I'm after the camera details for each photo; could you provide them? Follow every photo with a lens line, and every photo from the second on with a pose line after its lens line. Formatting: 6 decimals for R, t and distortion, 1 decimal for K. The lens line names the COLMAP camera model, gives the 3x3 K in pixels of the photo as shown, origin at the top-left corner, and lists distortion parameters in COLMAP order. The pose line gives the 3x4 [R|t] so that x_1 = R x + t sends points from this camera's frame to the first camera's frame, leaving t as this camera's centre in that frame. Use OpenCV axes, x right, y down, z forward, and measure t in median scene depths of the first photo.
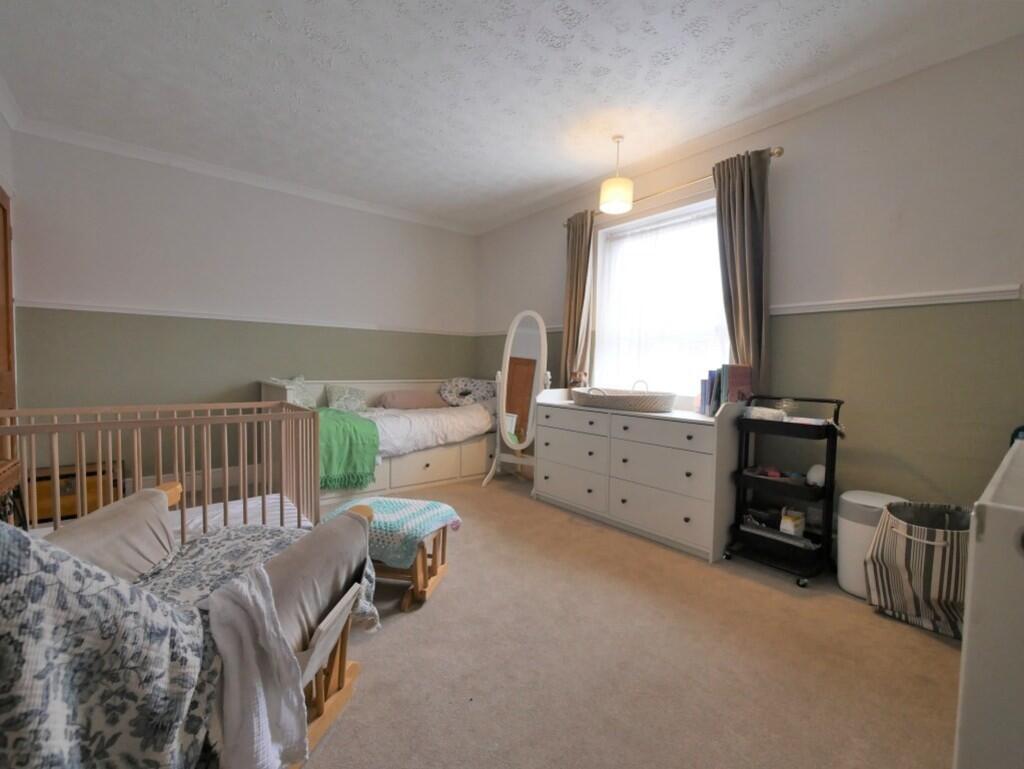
lens RADIAL K [[444.3, 0, 512.0], [0, 444.3, 384.5], [0, 0, 1]] dist [-0.003879, -0.000222]
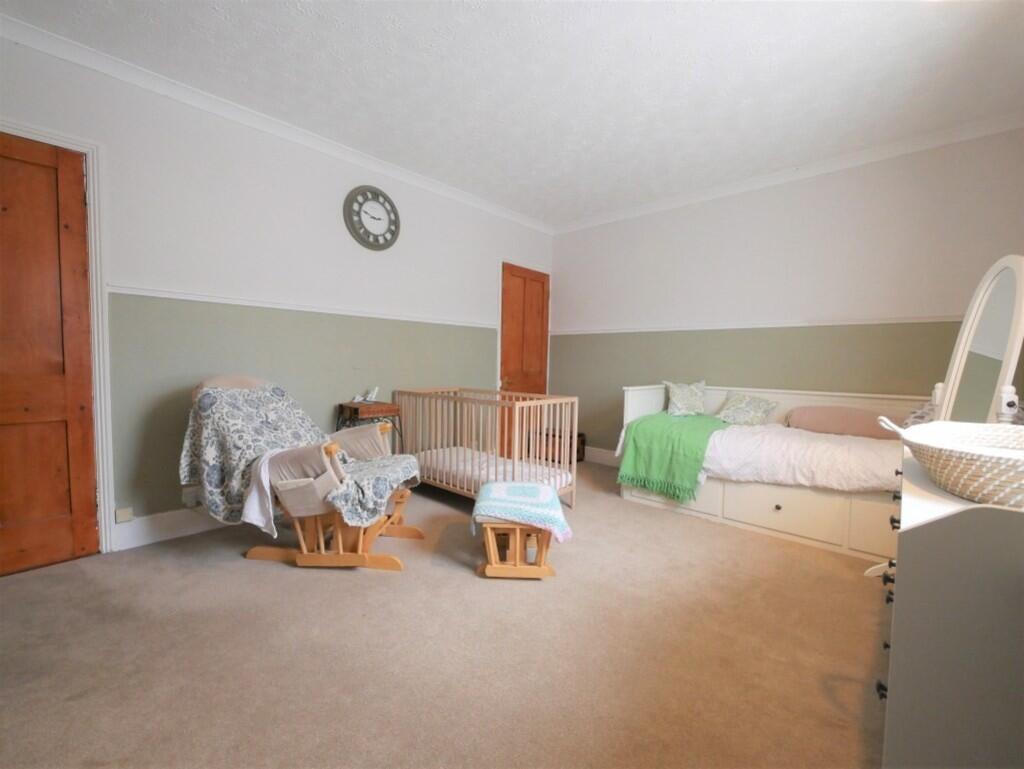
lens RADIAL K [[444.3, 0, 512.0], [0, 444.3, 384.5], [0, 0, 1]] dist [-0.003879, -0.000222]
pose [[0.130047, 0.031414, -0.991010, 0.515630], [-0.058338, 0.998009, 0.023981, -0.012622], [0.989790, 0.054695, 0.131621, 0.507253]]
